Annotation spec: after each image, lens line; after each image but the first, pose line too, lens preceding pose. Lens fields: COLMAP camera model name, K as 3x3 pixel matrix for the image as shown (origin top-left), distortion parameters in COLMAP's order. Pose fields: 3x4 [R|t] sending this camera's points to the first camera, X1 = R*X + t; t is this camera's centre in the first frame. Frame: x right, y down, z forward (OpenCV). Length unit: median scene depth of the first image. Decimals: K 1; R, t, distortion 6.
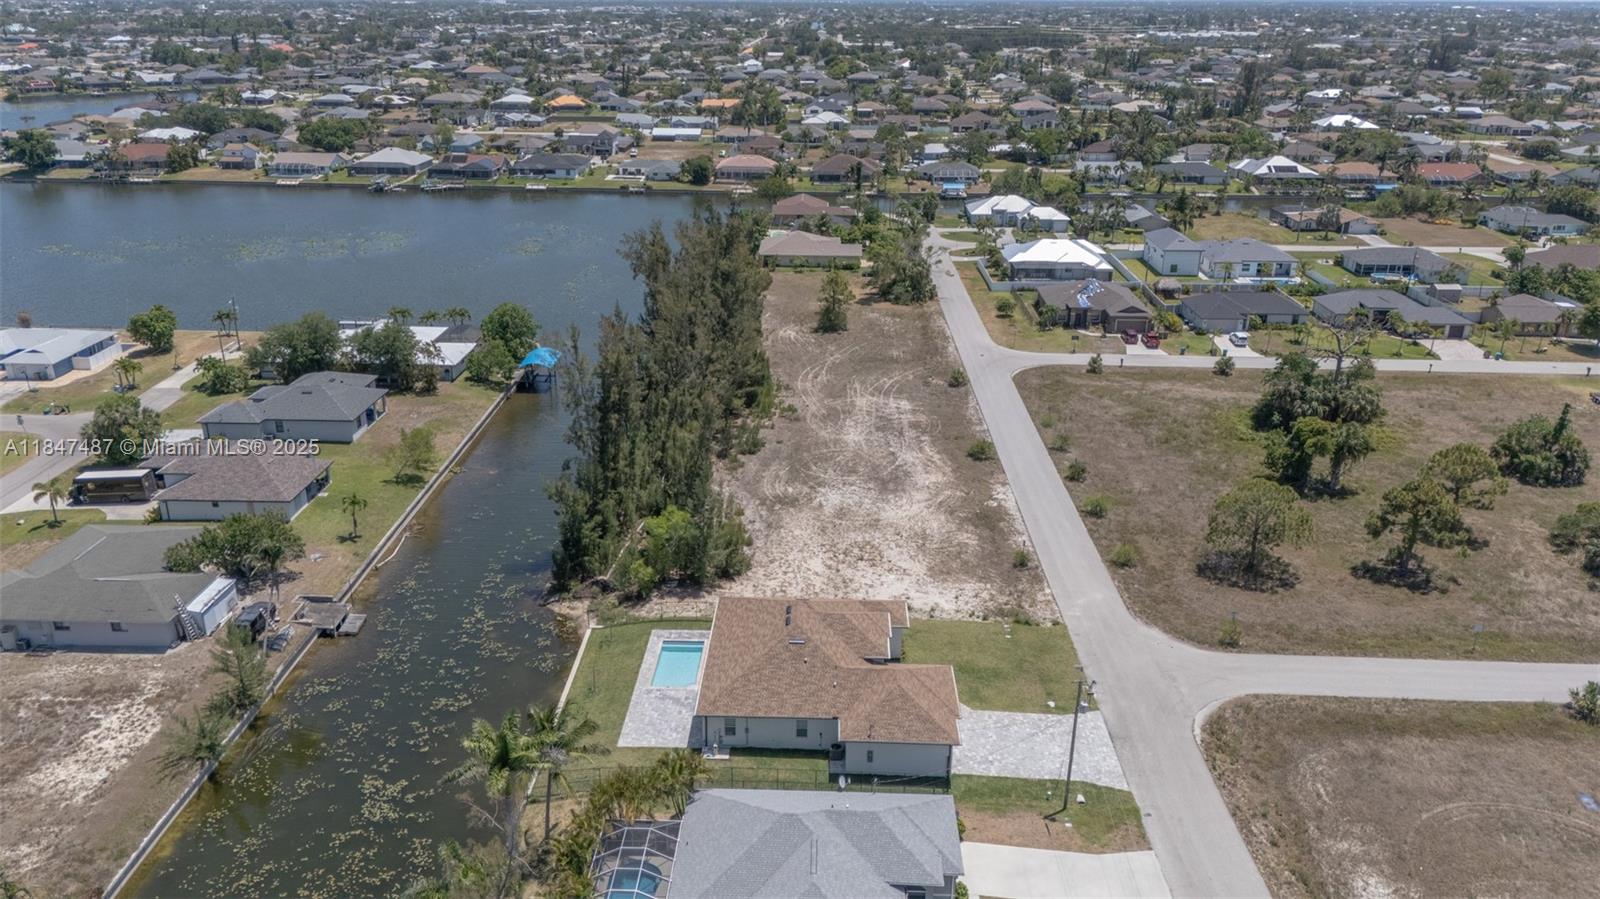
lens RADIAL K [[1177.7, 0, 800.0], [0, 1177.7, 449.5], [0, 0, 1]] dist [0.078071, -0.085873]
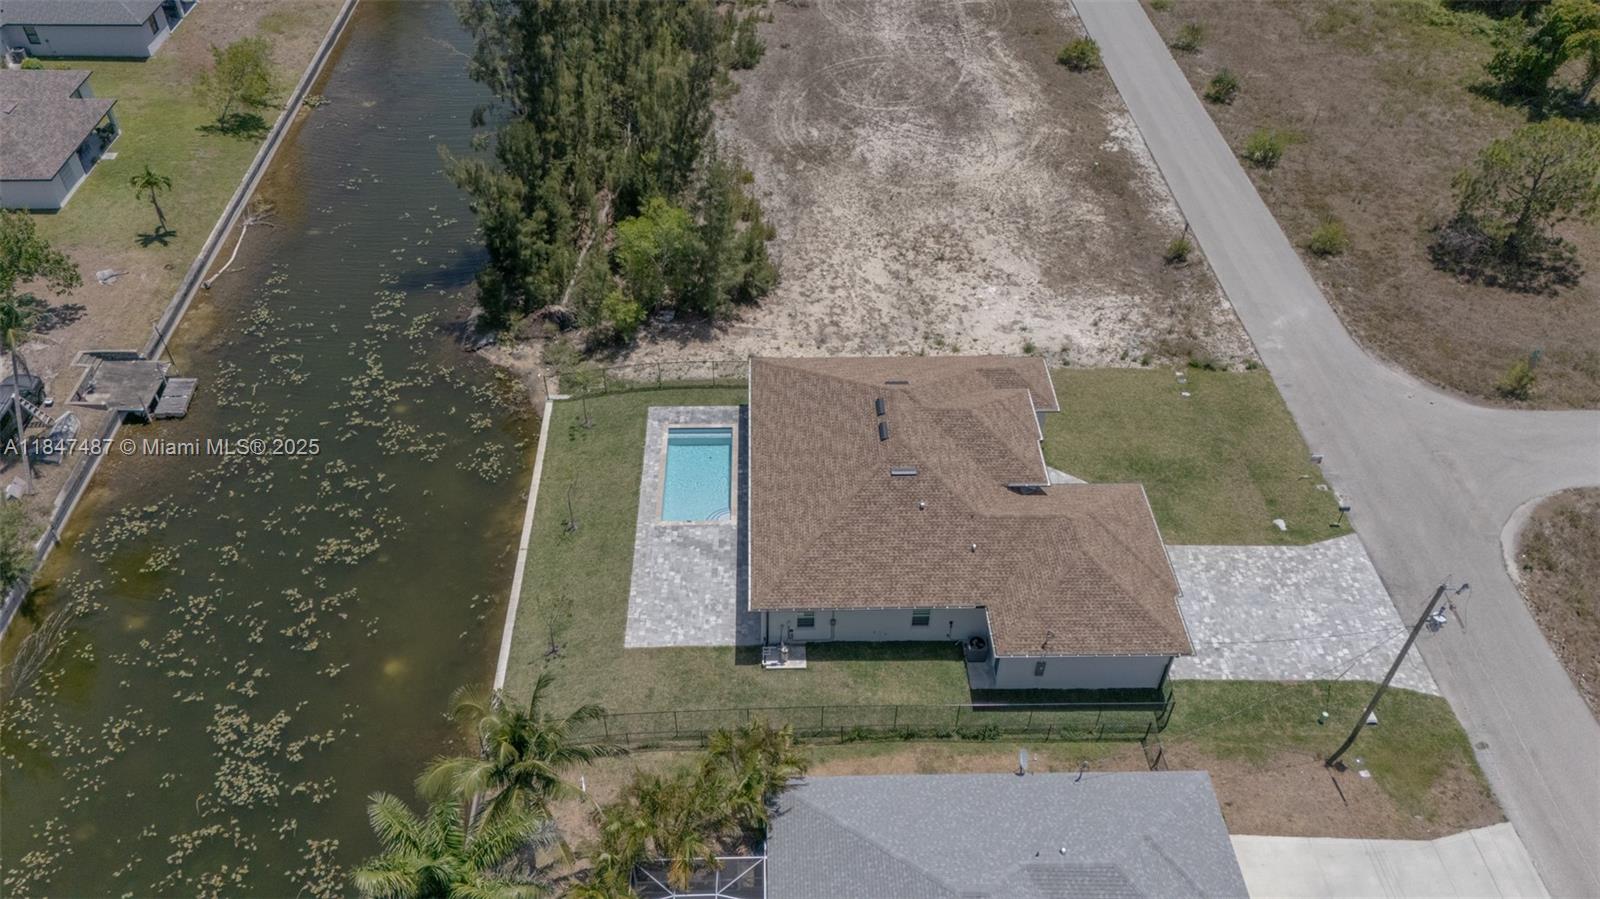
lens RADIAL K [[1177.7, 0, 800.0], [0, 1177.7, 449.5], [0, 0, 1]] dist [0.078071, -0.085873]
pose [[0.998061, -0.038399, 0.048984, -0.069043], [0.017548, 0.928687, 0.370449, -0.059214], [-0.059716, -0.368872, 0.927560, 0.357403]]
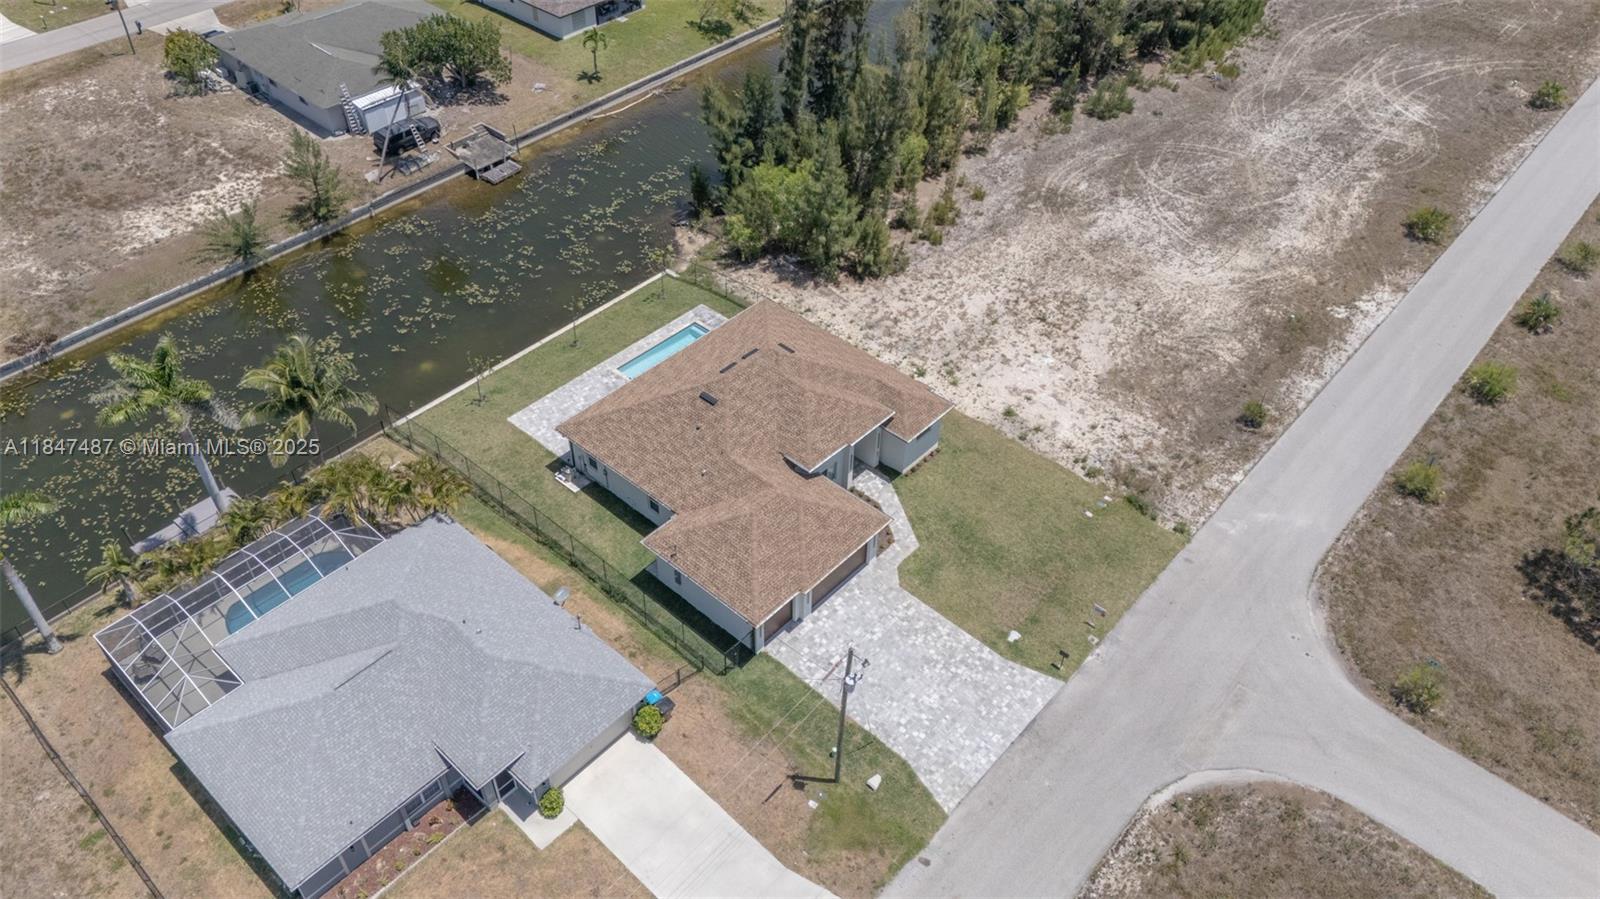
lens RADIAL K [[1177.7, 0, 800.0], [0, 1177.7, 449.5], [0, 0, 1]] dist [0.078071, -0.085873]
pose [[0.762279, 0.439567, -0.475092, 0.328912], [-0.237777, 0.872873, 0.426093, -0.111732], [0.601991, -0.211836, 0.769891, 0.367480]]
